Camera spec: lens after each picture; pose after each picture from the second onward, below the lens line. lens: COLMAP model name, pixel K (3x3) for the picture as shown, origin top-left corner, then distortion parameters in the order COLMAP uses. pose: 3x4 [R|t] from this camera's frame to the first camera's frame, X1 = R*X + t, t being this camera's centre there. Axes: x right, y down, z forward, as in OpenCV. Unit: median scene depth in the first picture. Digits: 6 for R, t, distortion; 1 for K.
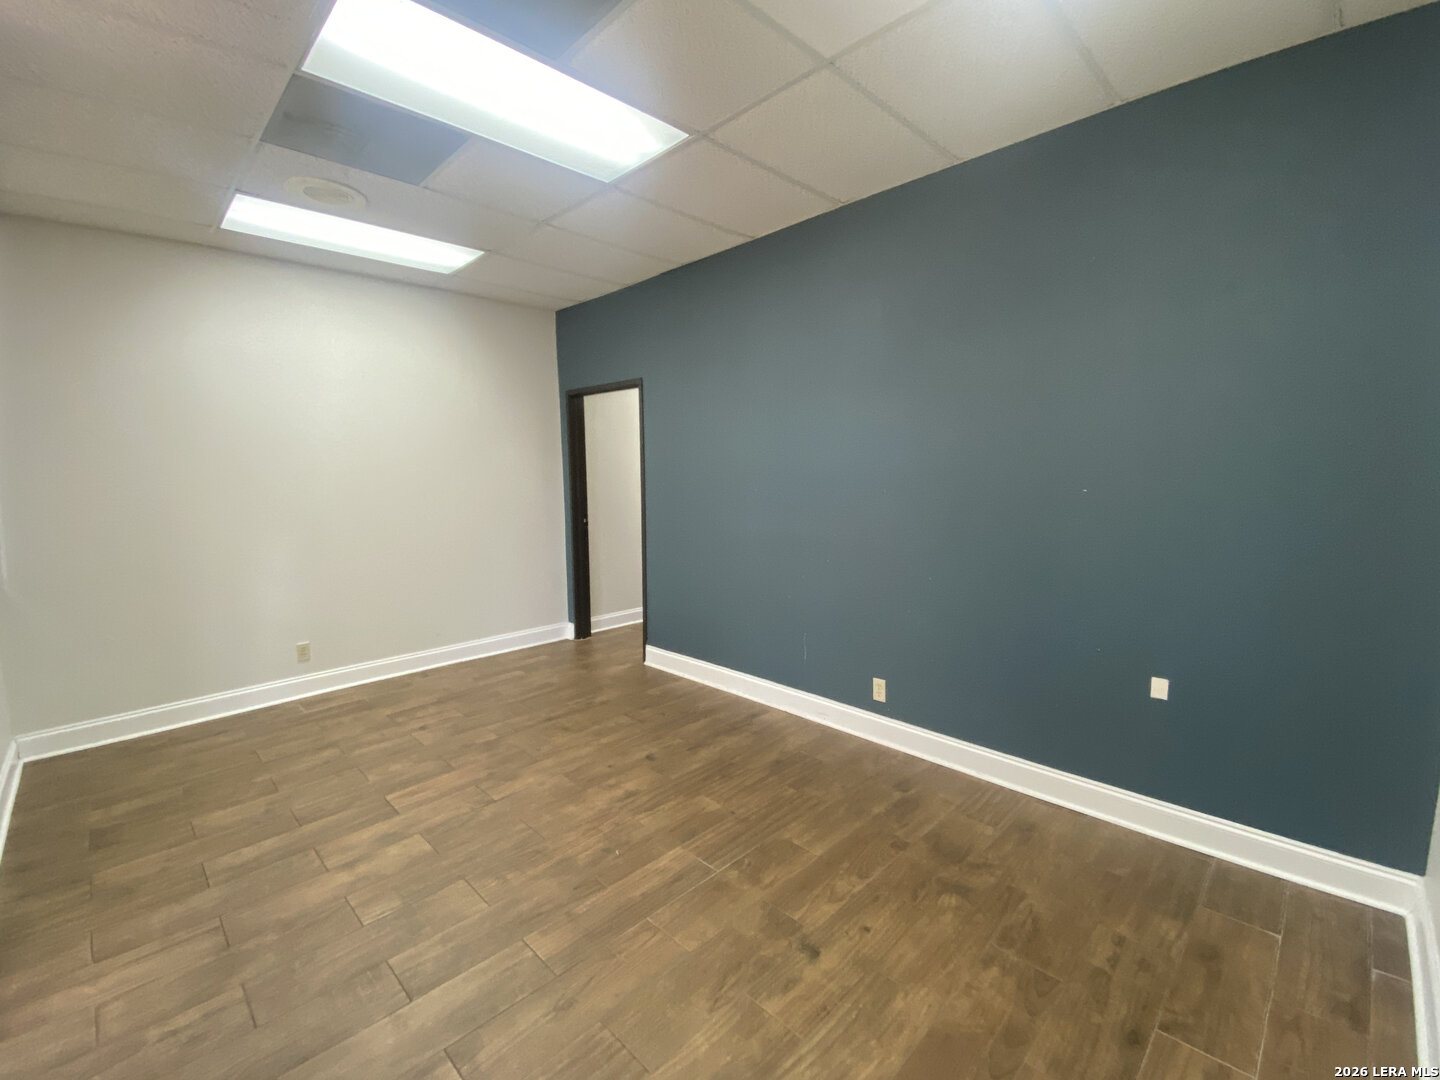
lens RADIAL K [[621.0, 0, 734.2], [0, 621.0, 533.9], [0, 0, 1]] dist [0.038120, -0.027526]
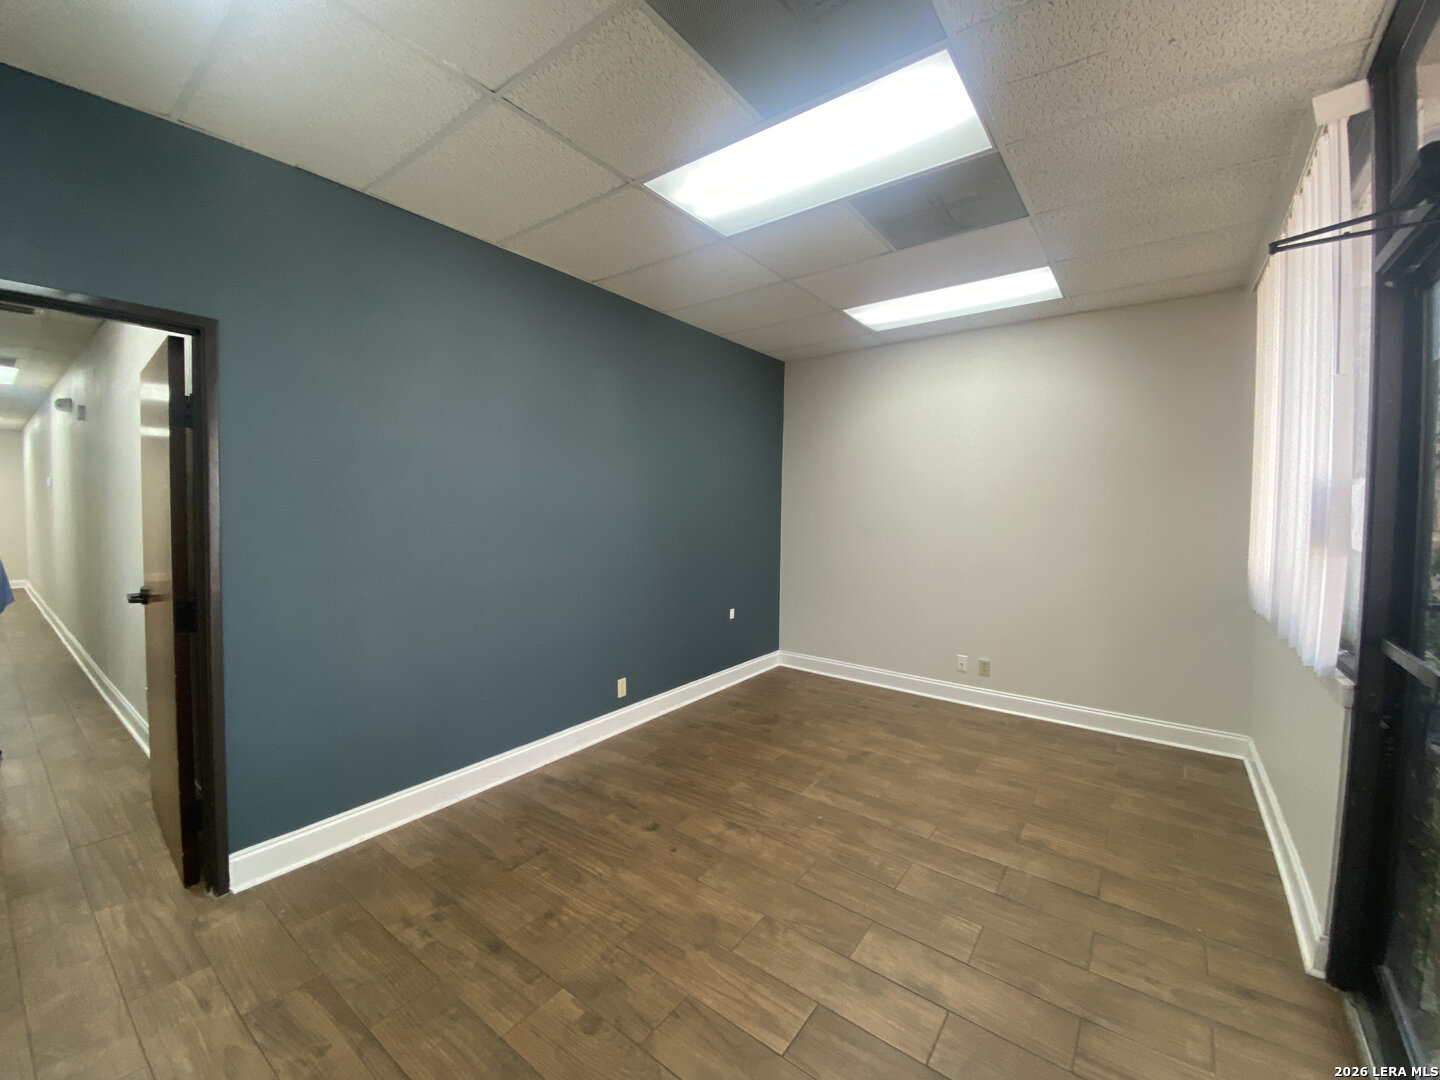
lens RADIAL K [[586.6, 0, 716.8], [0, 586.6, 531.3], [0, 0, 1]] dist [0.027394, -0.022290]
pose [[-0.133082, -0.030212, 0.990644, -1.104866], [0.091653, 0.994877, 0.042654, -0.107179], [-0.986858, 0.096472, -0.129631, 1.102858]]
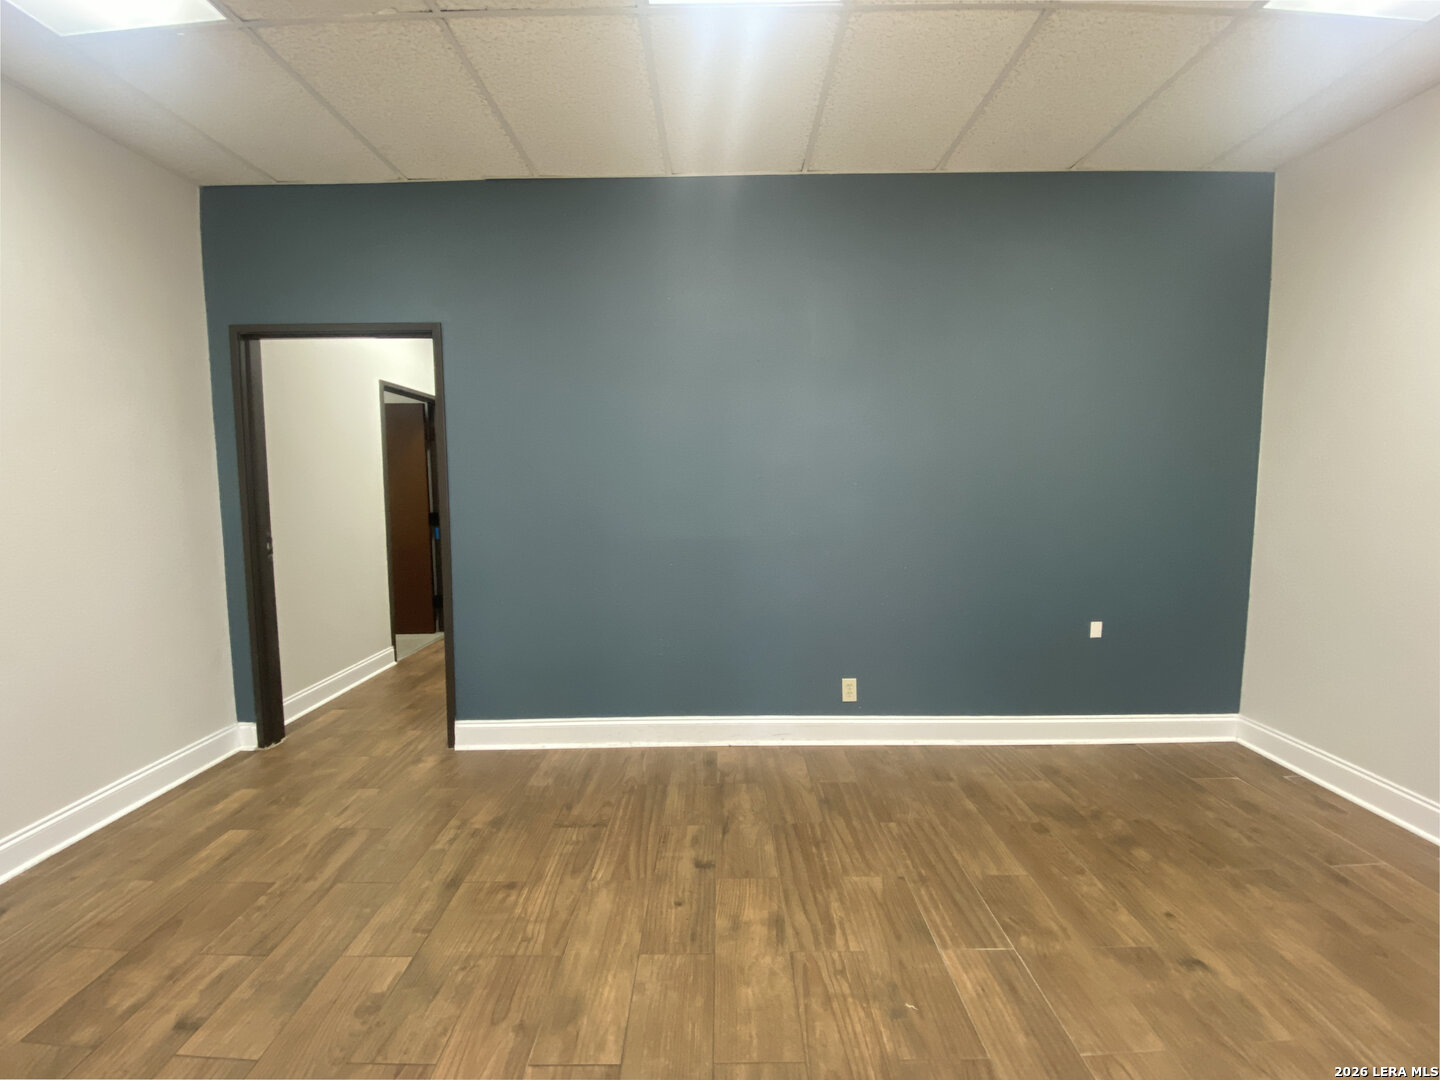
lens RADIAL K [[586.6, 0, 716.8], [0, 586.6, 531.3], [0, 0, 1]] dist [0.027394, -0.022290]
pose [[0.714928, -0.050822, 0.697349, -0.637136], [0.069081, 0.997609, 0.001882, -0.014107], [-0.695777, 0.046829, 0.716730, 0.563942]]
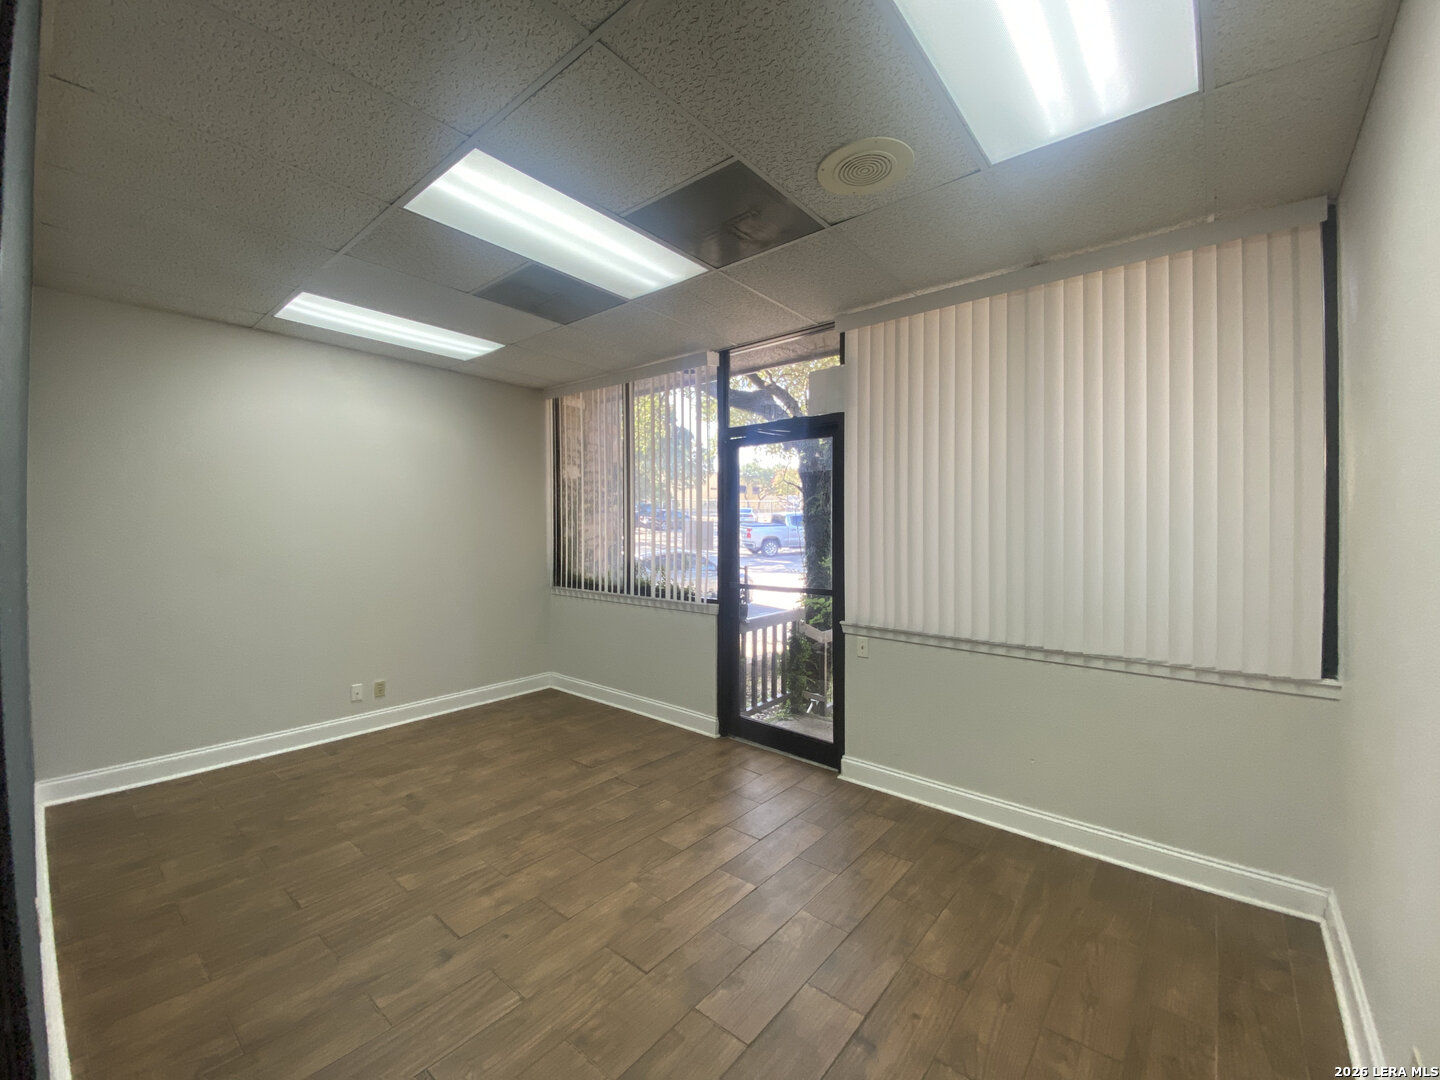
lens RADIAL K [[586.6, 0, 716.8], [0, 586.6, 531.3], [0, 0, 1]] dist [0.027394, -0.022290]
pose [[-0.996578, 0.014037, -0.081457, -0.439890], [0.005093, 0.994030, 0.108986, -0.204745], [0.082501, 0.108199, -0.990700, 1.833933]]
